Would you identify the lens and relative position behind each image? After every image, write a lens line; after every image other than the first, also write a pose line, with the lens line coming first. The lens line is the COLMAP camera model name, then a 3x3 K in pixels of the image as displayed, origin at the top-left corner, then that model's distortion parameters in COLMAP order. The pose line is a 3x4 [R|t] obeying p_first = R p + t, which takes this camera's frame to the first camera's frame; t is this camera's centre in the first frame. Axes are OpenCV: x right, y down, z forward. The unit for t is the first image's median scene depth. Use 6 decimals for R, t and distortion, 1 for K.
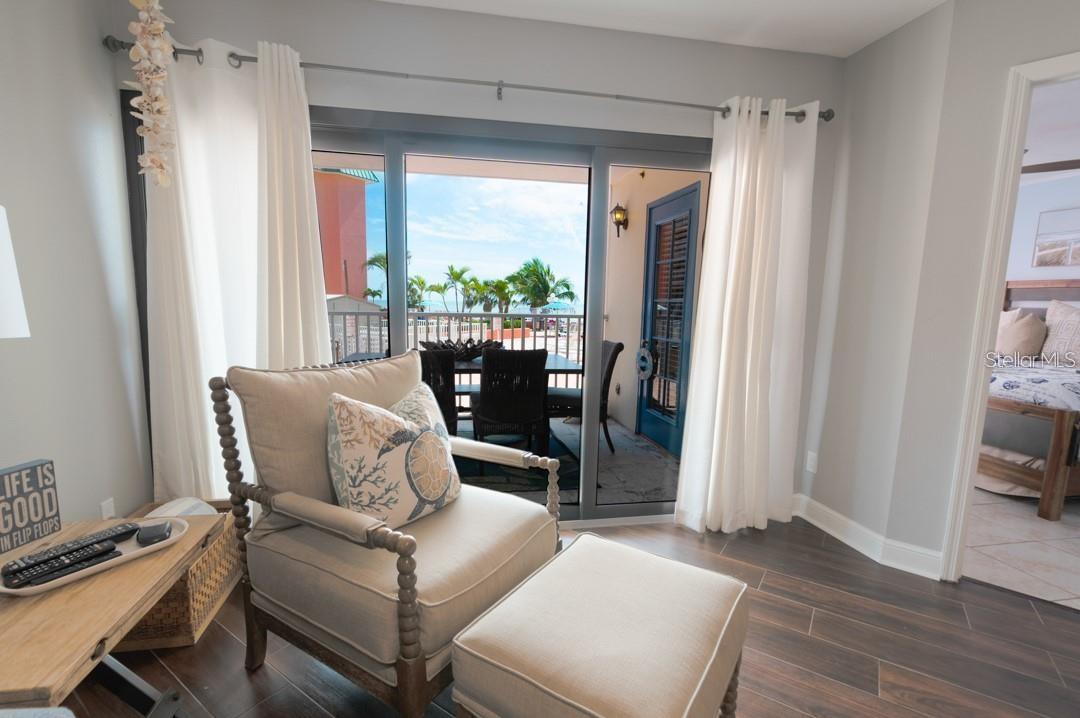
lens RADIAL K [[488.2, 0, 542.1], [0, 488.2, 366.3], [0, 0, 1]] dist [0.000126, 0.000291]
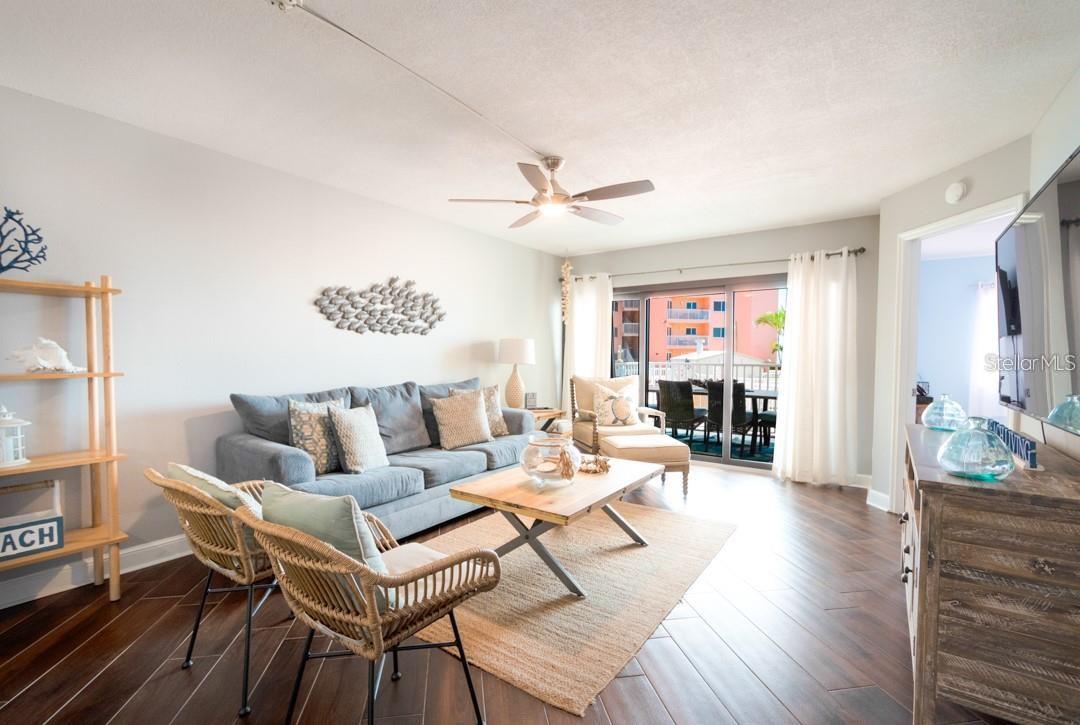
lens RADIAL K [[498.2, 0, 540.0], [0, 498.2, 362.5], [0, 0, 1]] dist [-0.001055, -0.000198]
pose [[0.701115, -0.003994, -0.713037, 1.220786], [-0.084760, 0.992427, -0.088902, 0.171476], [0.707993, 0.122768, 0.695467, -1.182153]]
